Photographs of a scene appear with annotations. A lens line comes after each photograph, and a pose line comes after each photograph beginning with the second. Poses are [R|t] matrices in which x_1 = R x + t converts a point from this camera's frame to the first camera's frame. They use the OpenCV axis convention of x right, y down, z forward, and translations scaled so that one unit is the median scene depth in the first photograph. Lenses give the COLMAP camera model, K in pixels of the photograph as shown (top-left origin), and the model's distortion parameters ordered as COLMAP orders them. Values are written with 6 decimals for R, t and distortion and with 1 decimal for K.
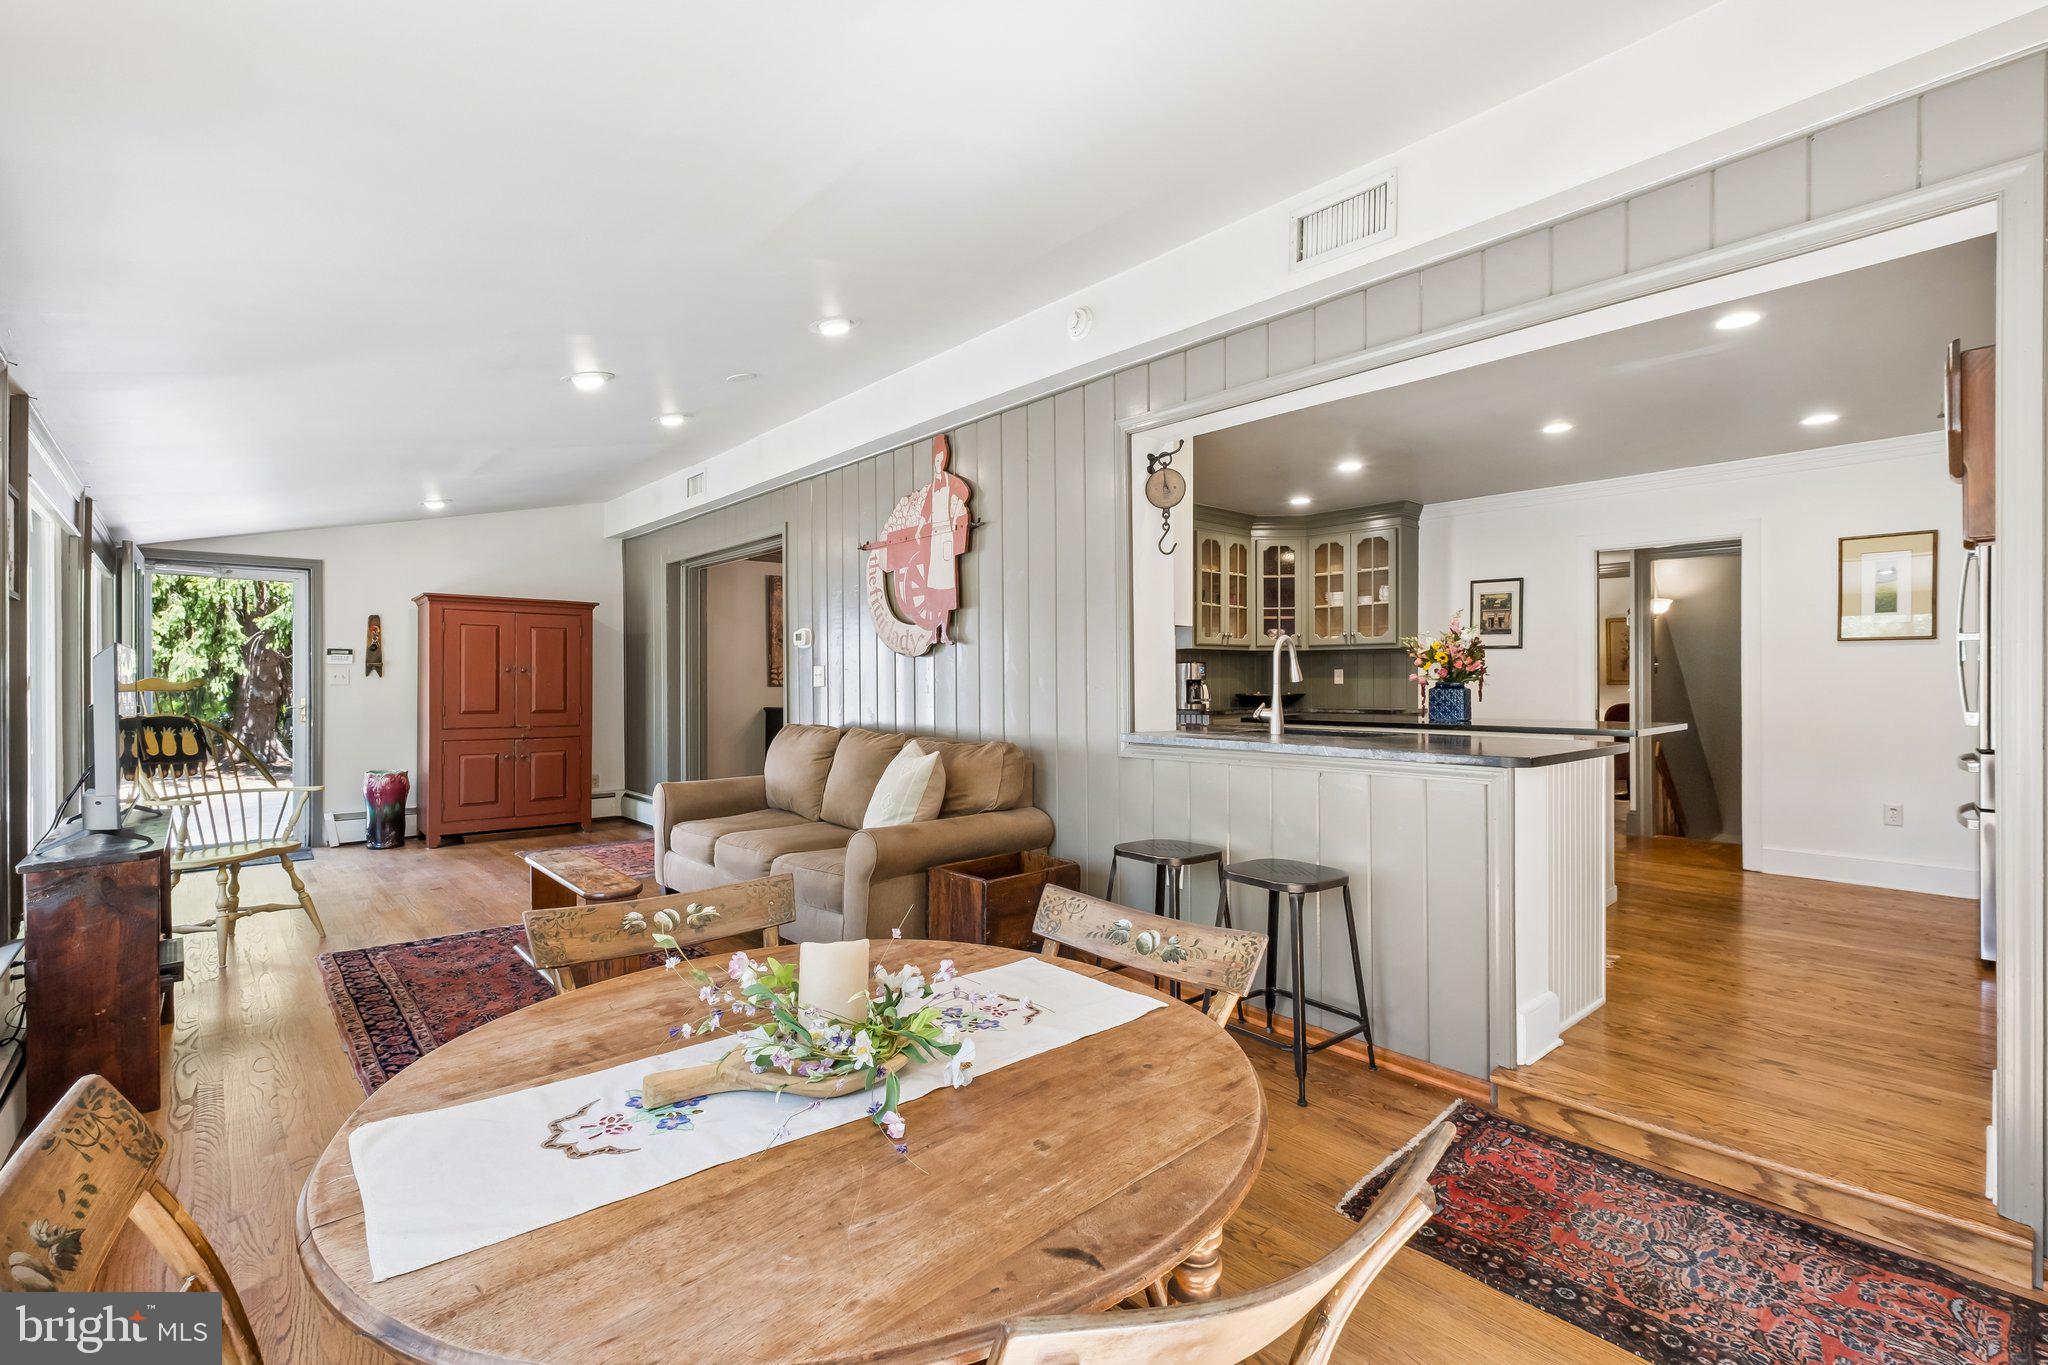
lens RADIAL K [[880.8, 0, 1021.2], [0, 880.8, 688.1], [0, 0, 1]] dist [-0.000324, -0.000064]
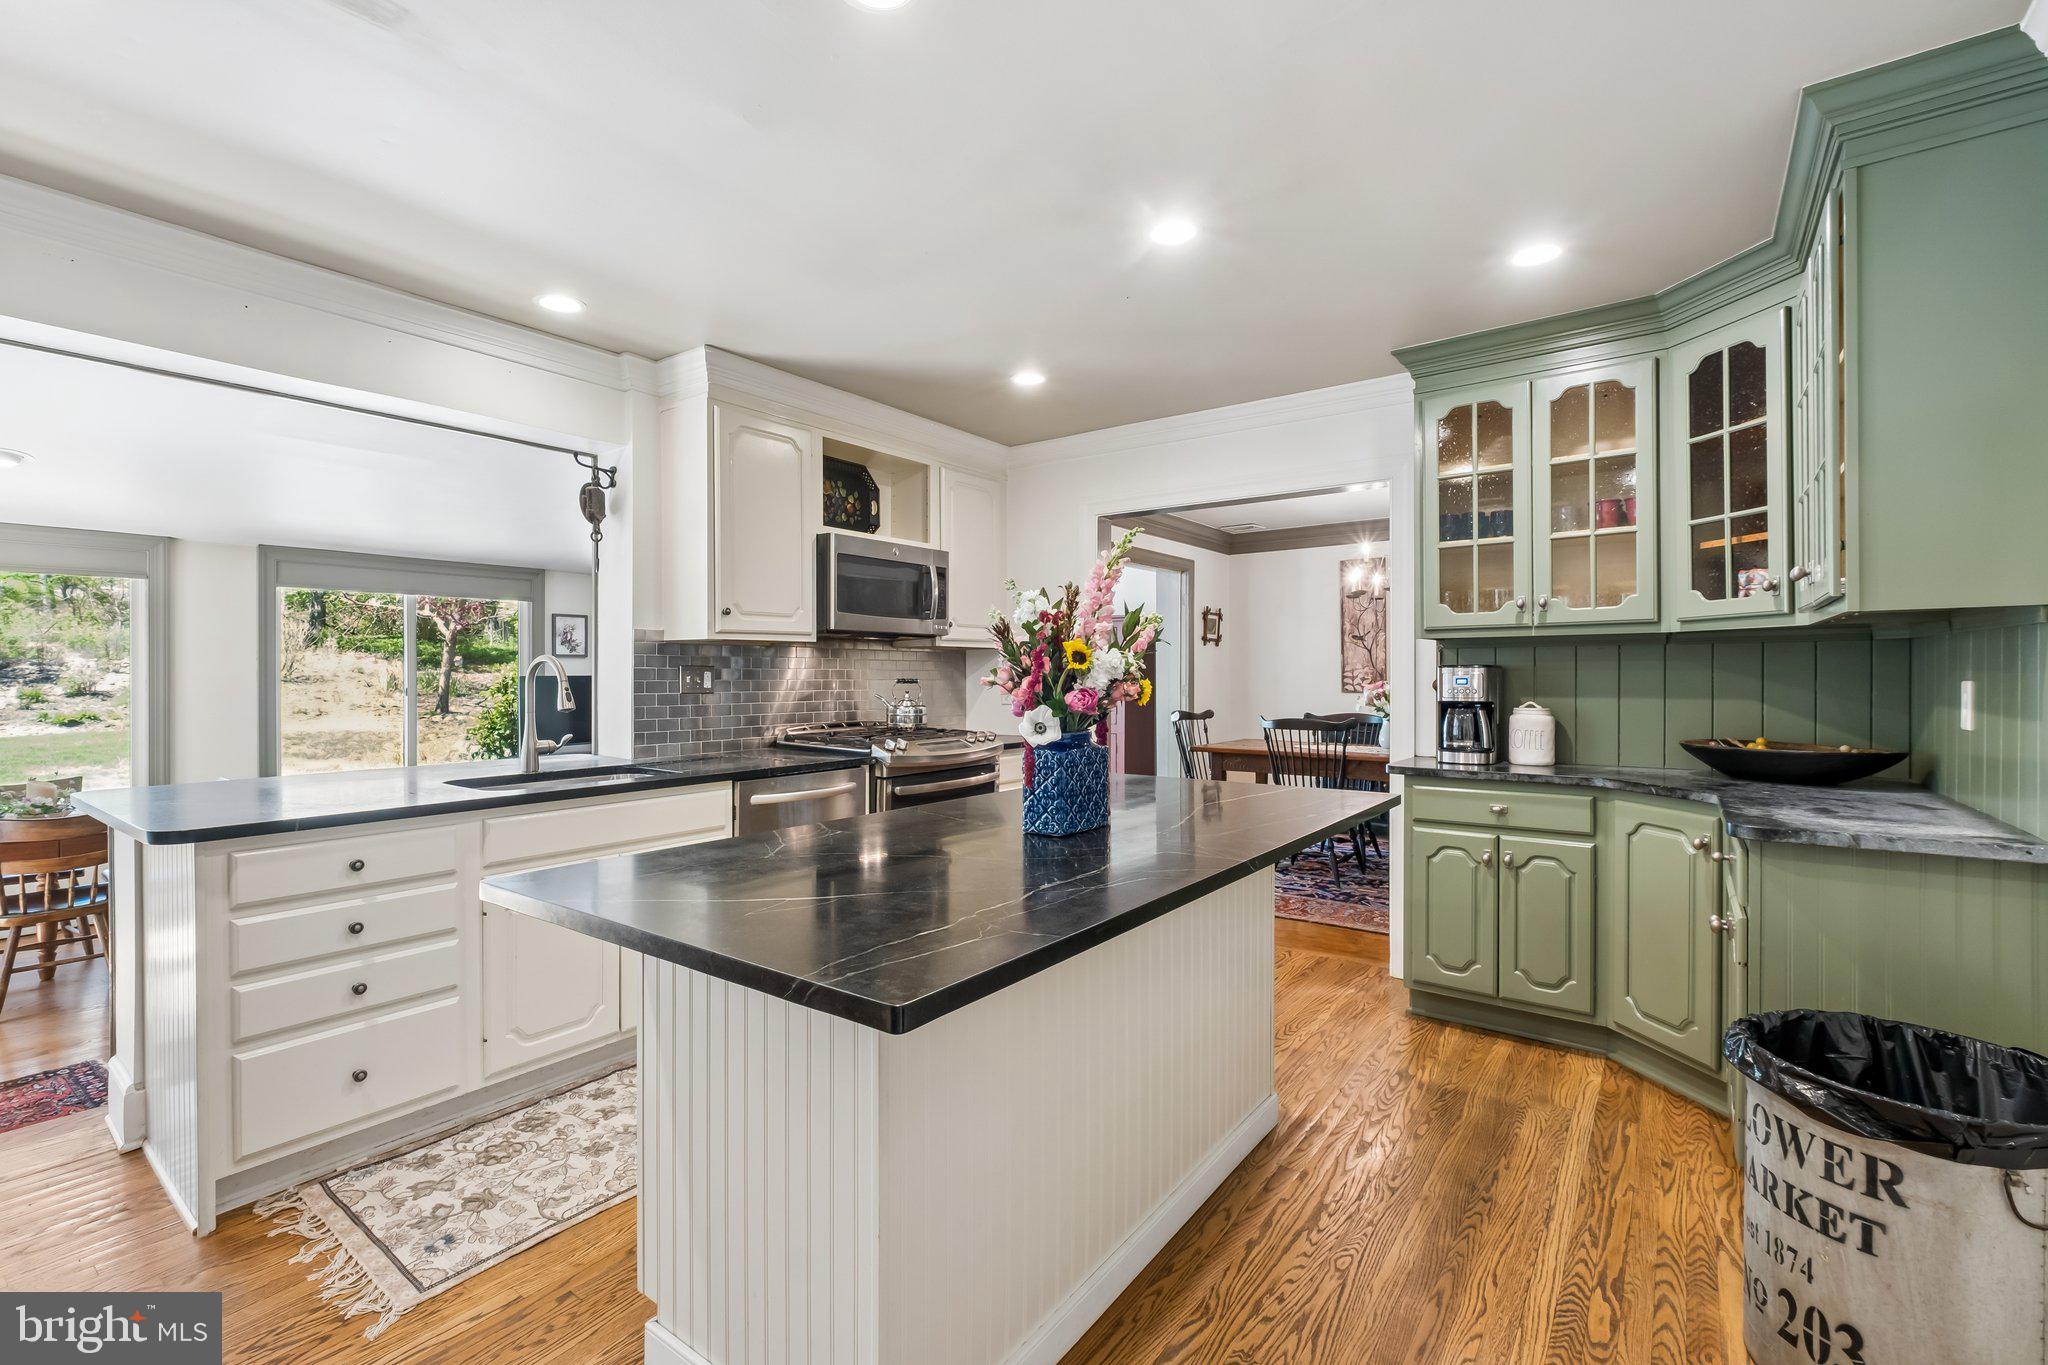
lens RADIAL K [[899.6, 0, 1017.6], [0, 899.6, 679.4], [0, 0, 1]] dist [0.002440, 0.000438]
pose [[0.193719, 0.008065, -0.981024, 0.740668], [-0.006215, 0.999956, 0.006994, -0.027397], [0.981037, 0.004742, 0.193760, 0.767231]]
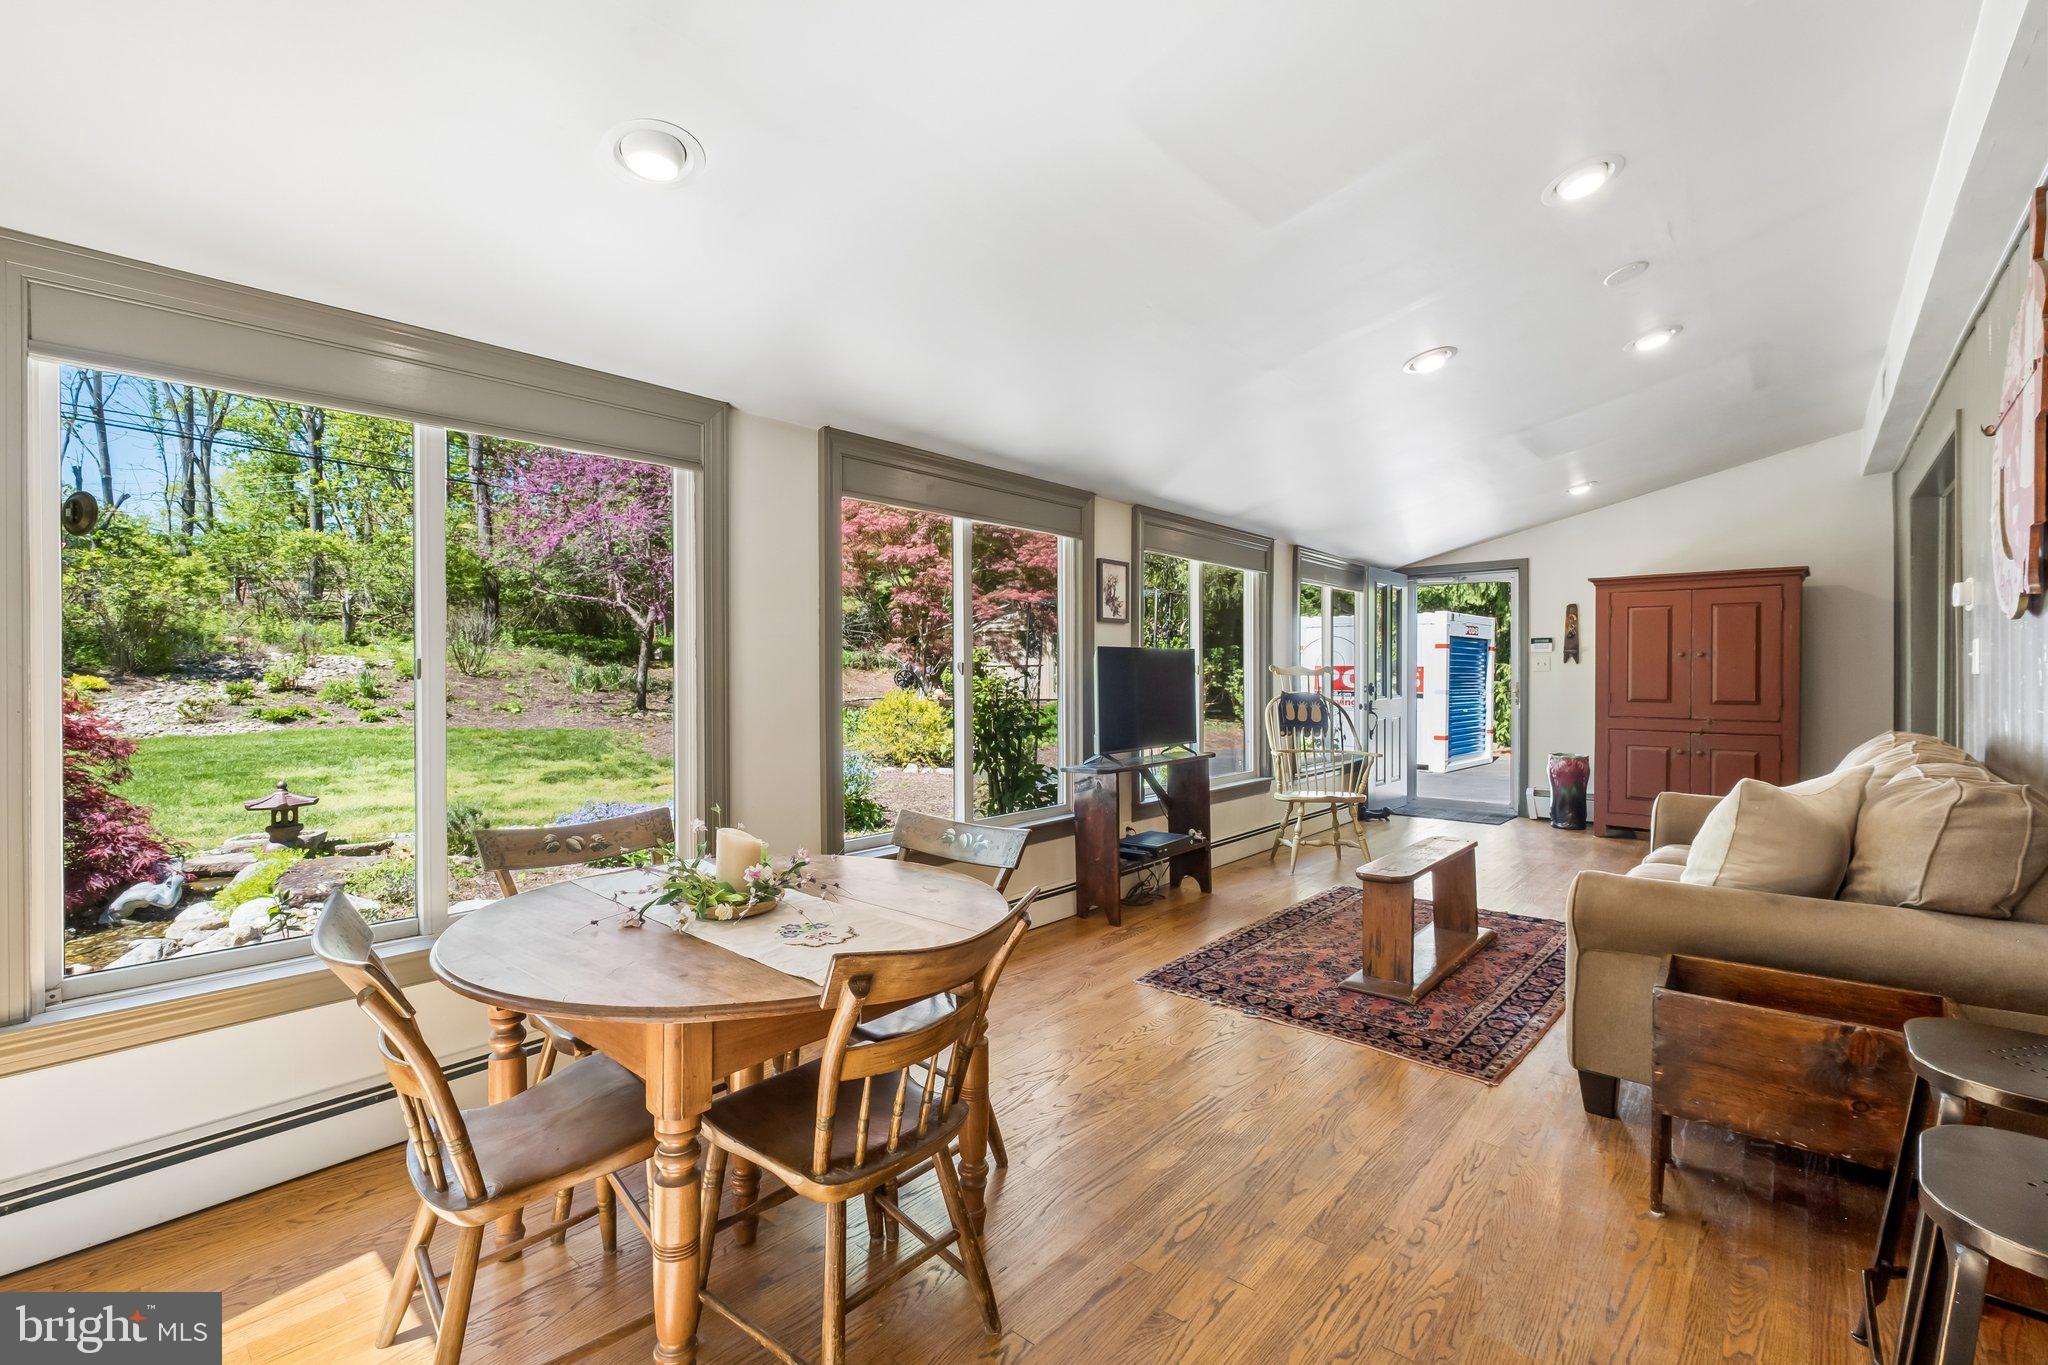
lens RADIAL K [[899.6, 0, 1017.6], [0, 899.6, 679.4], [0, 0, 1]] dist [0.002440, 0.000438]
pose [[0.115687, 0.007899, -0.993254, 0.279815], [-0.003641, 0.999965, 0.007528, 0.000302], [0.993279, 0.002745, 0.115712, 0.254363]]
